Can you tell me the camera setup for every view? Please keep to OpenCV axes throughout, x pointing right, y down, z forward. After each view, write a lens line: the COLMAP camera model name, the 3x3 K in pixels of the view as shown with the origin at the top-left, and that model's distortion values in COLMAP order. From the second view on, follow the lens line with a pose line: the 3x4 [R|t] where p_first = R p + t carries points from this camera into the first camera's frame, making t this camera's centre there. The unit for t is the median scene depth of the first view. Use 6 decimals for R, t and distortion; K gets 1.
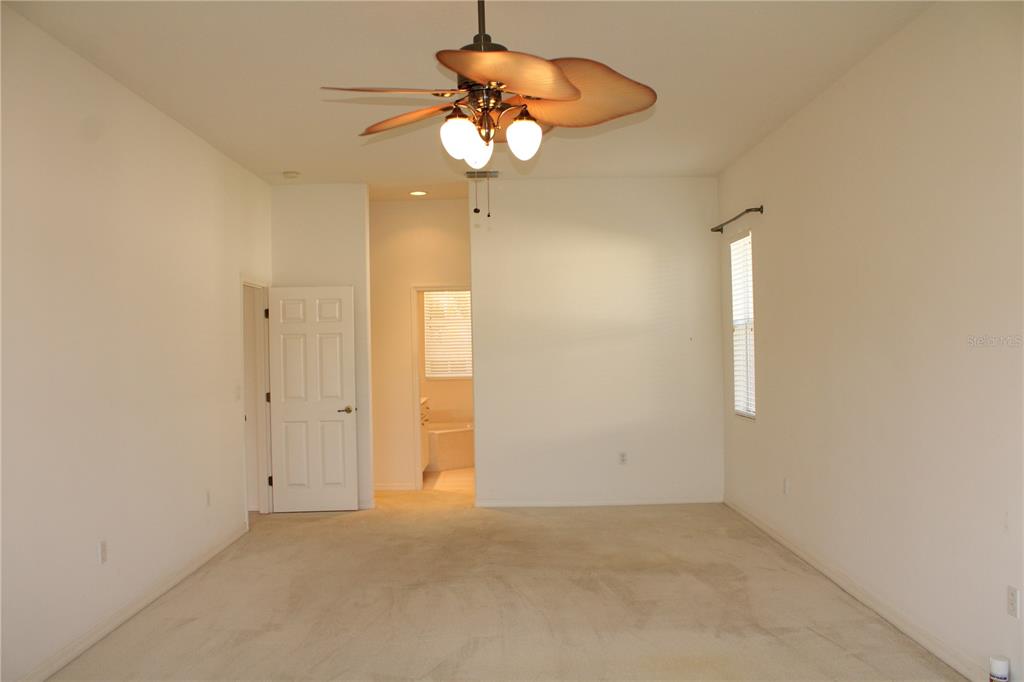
lens RADIAL K [[869.3, 0, 522.0], [0, 869.3, 338.4], [0, 0, 1]] dist [-0.152563, 0.158908]
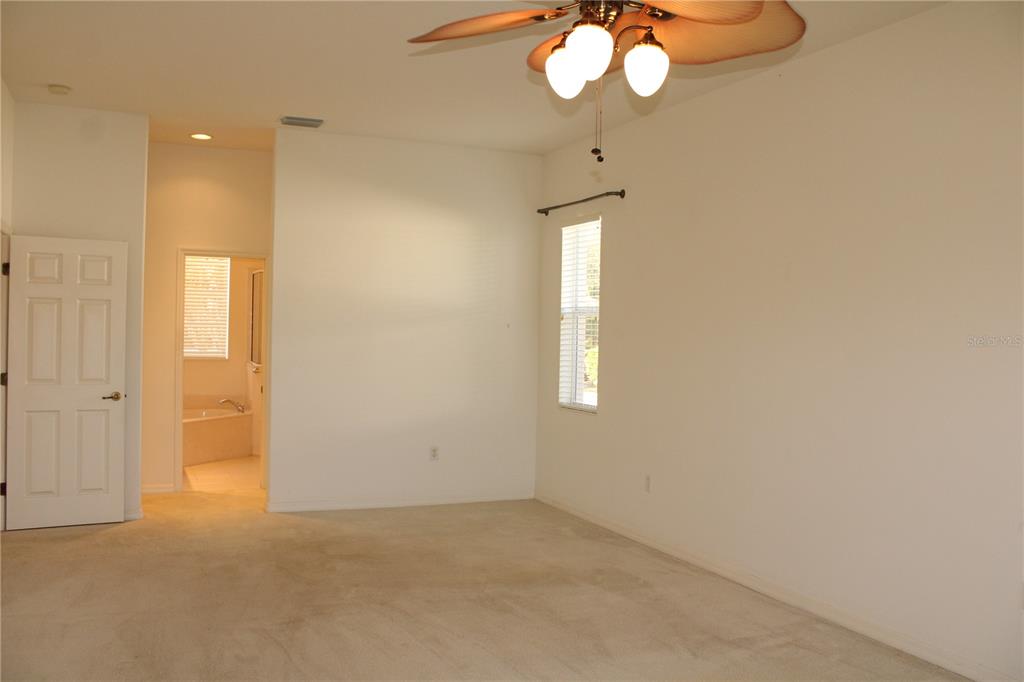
lens RADIAL K [[869.3, 0, 522.0], [0, 869.3, 338.4], [0, 0, 1]] dist [-0.152563, 0.158908]
pose [[0.916006, 0.036818, 0.399471, -0.172583], [-0.043750, 0.999009, 0.008244, 0.006344], [-0.398771, -0.025028, 0.916709, 0.135805]]
